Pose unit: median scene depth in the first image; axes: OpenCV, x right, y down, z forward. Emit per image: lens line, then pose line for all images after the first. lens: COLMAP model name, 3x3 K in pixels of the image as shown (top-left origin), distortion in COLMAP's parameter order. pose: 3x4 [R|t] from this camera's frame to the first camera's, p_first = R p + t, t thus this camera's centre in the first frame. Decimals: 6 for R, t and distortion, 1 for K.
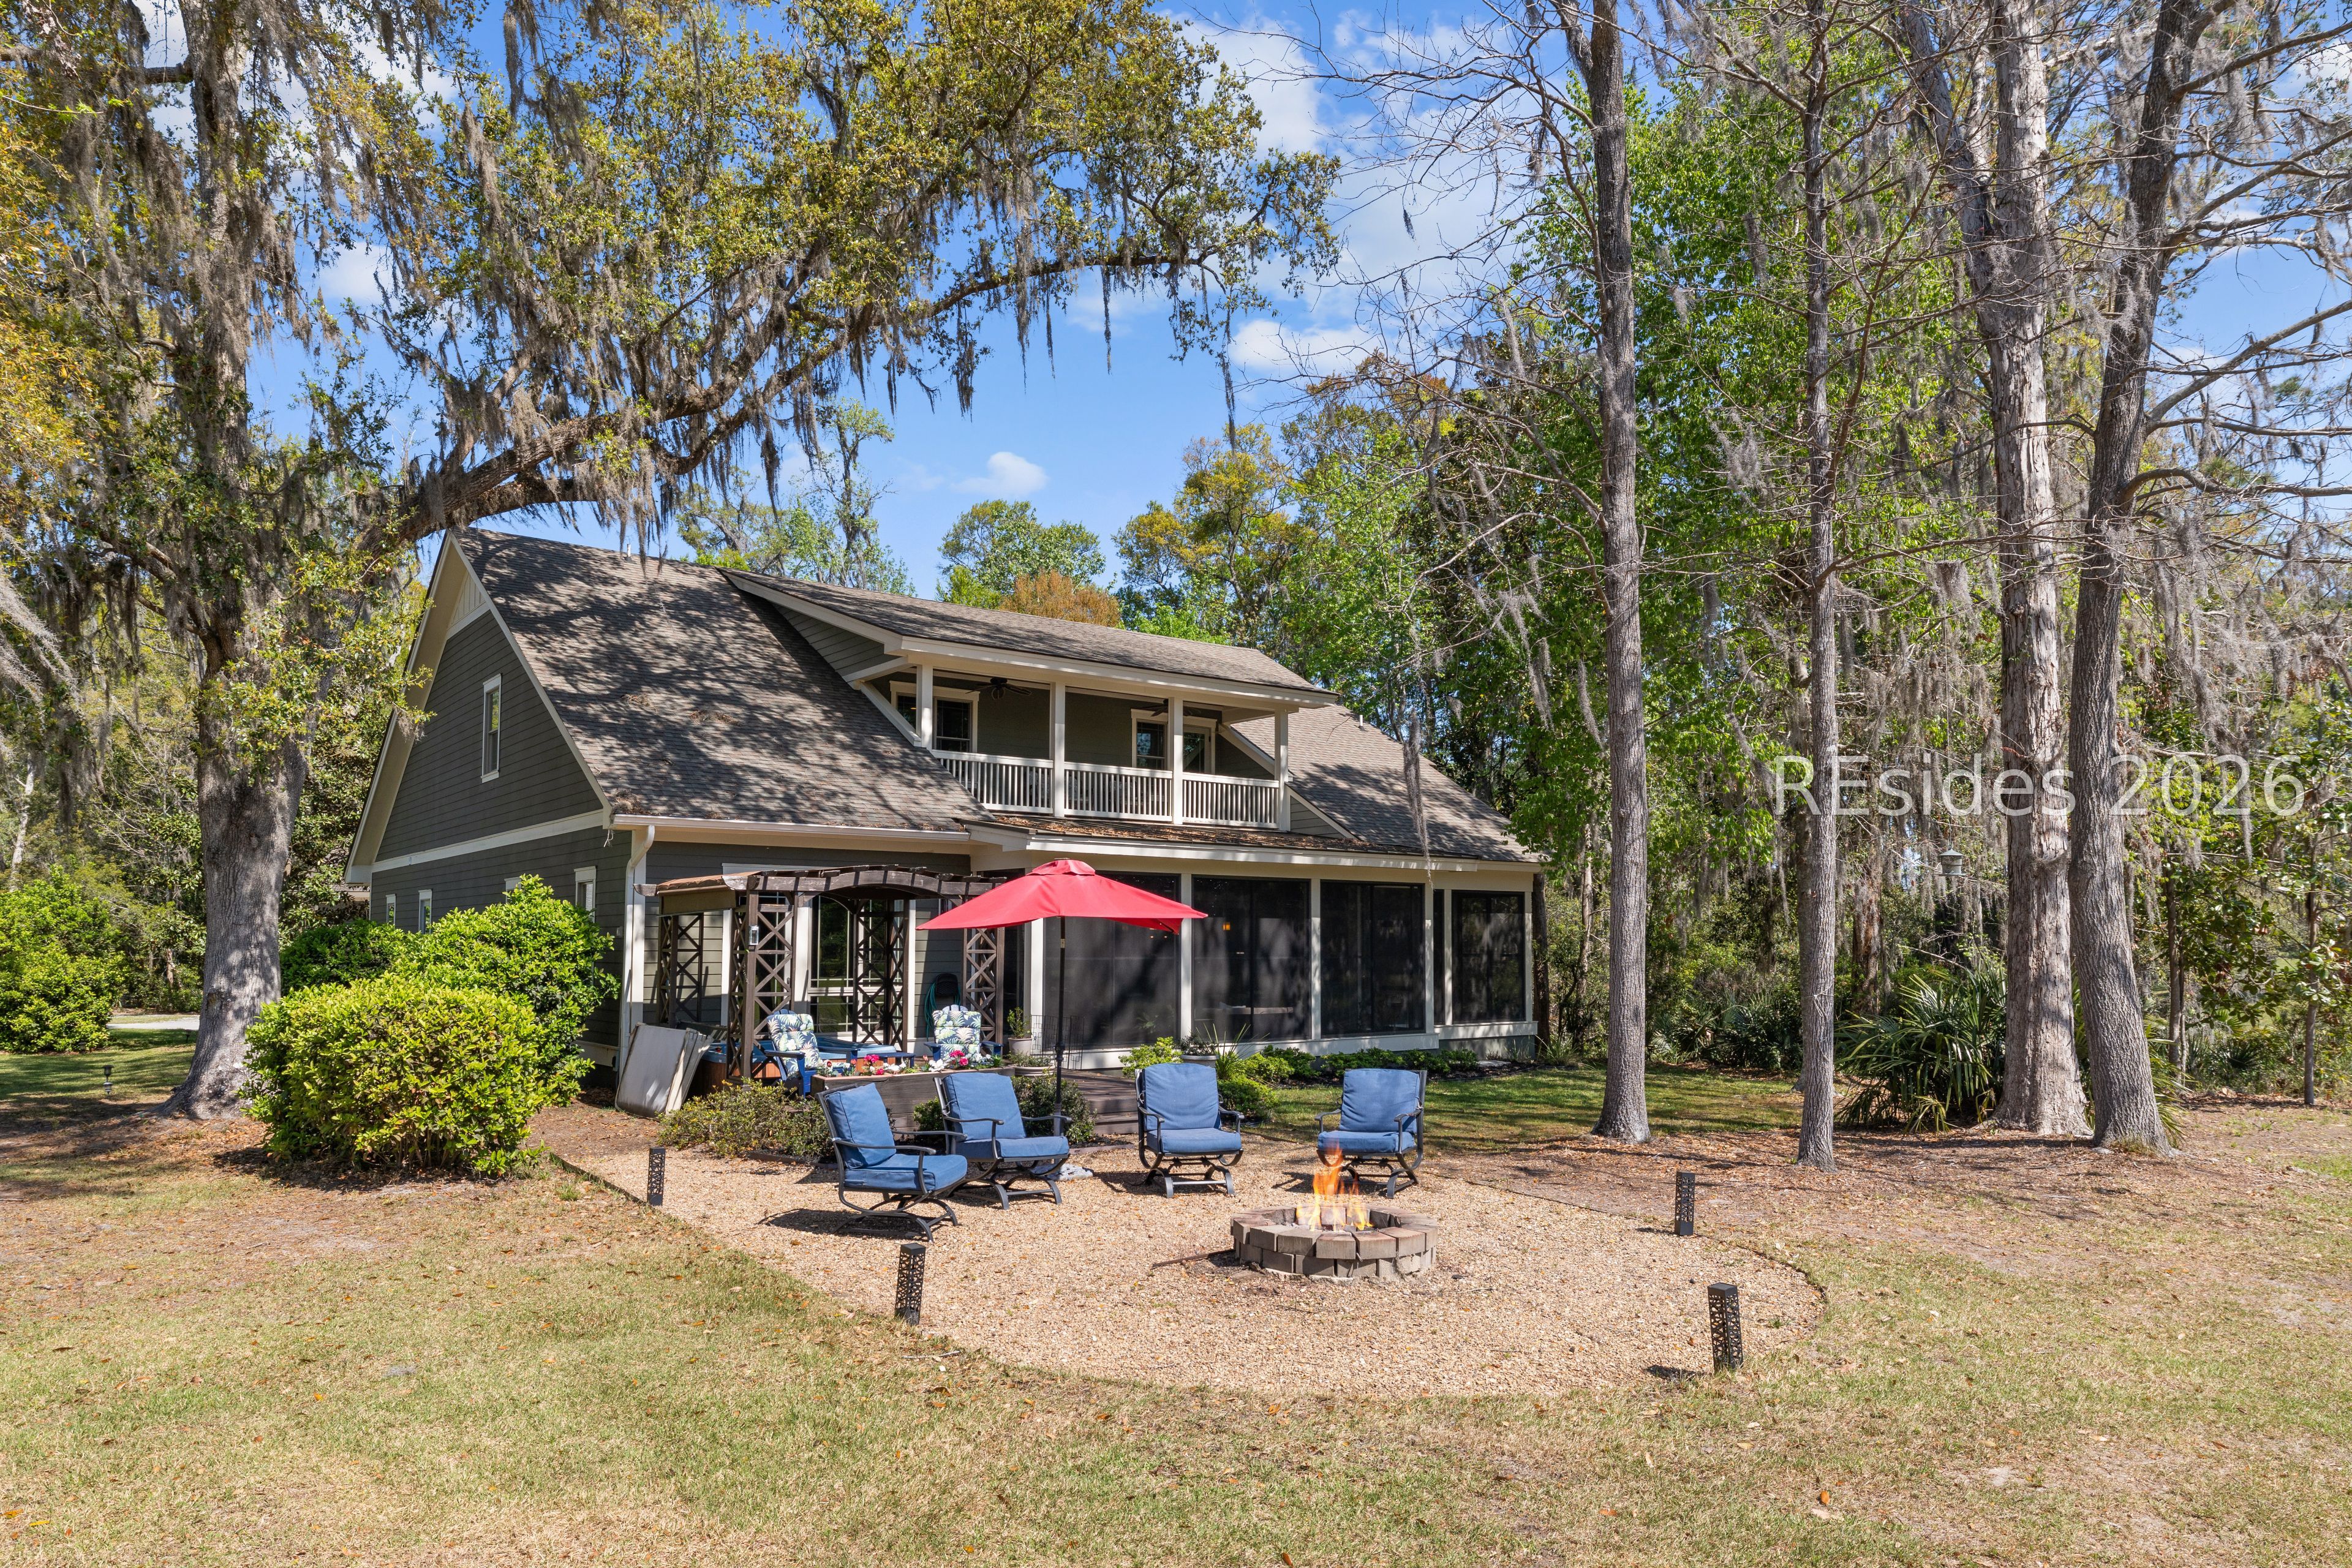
lens RADIAL K [[1495.0, 0, 1184.4], [0, 1495.0, 916.9], [0, 0, 1]] dist [-0.012323, 0.000195]
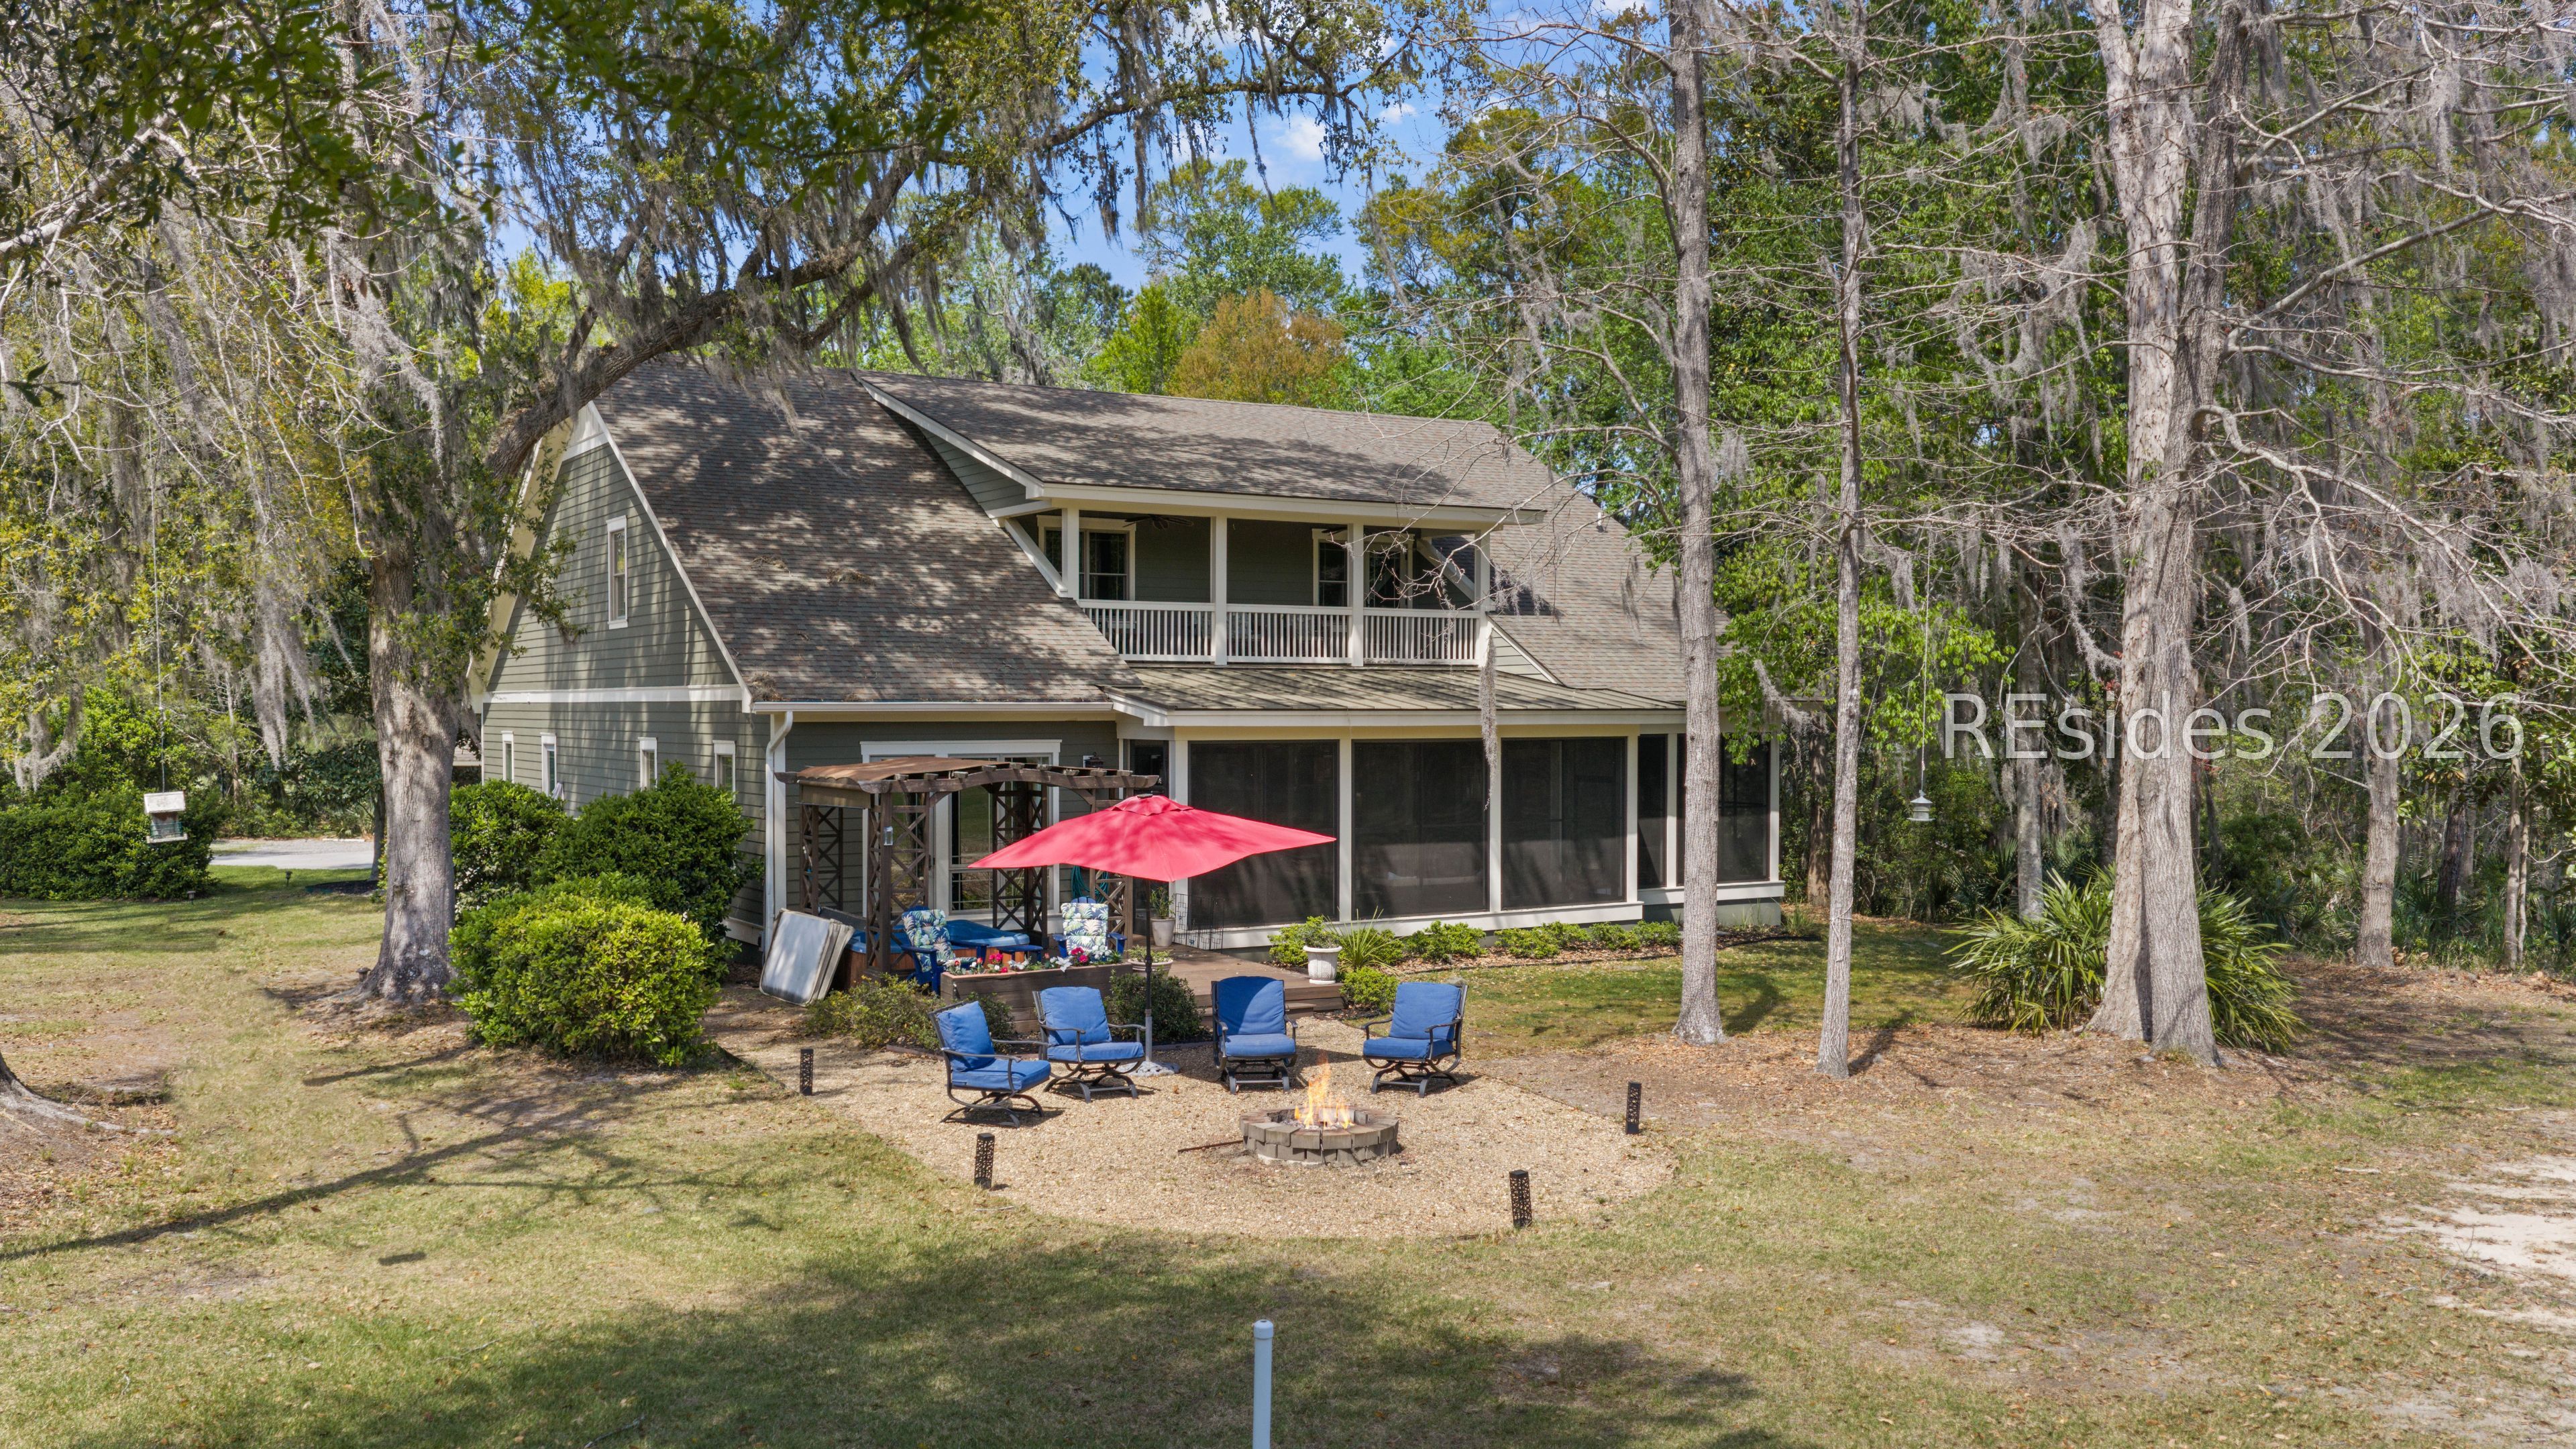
lens RADIAL K [[2111.4, 0, 1288.0], [0, 2111.4, 724.5], [0, 0, 1]] dist [0.002624, -0.007282]
pose [[0.994576, -0.004188, -0.103928, 0.098837], [0.007096, 0.999593, 0.027627, -0.070786], [0.103770, -0.028215, 0.994201, -0.303442]]
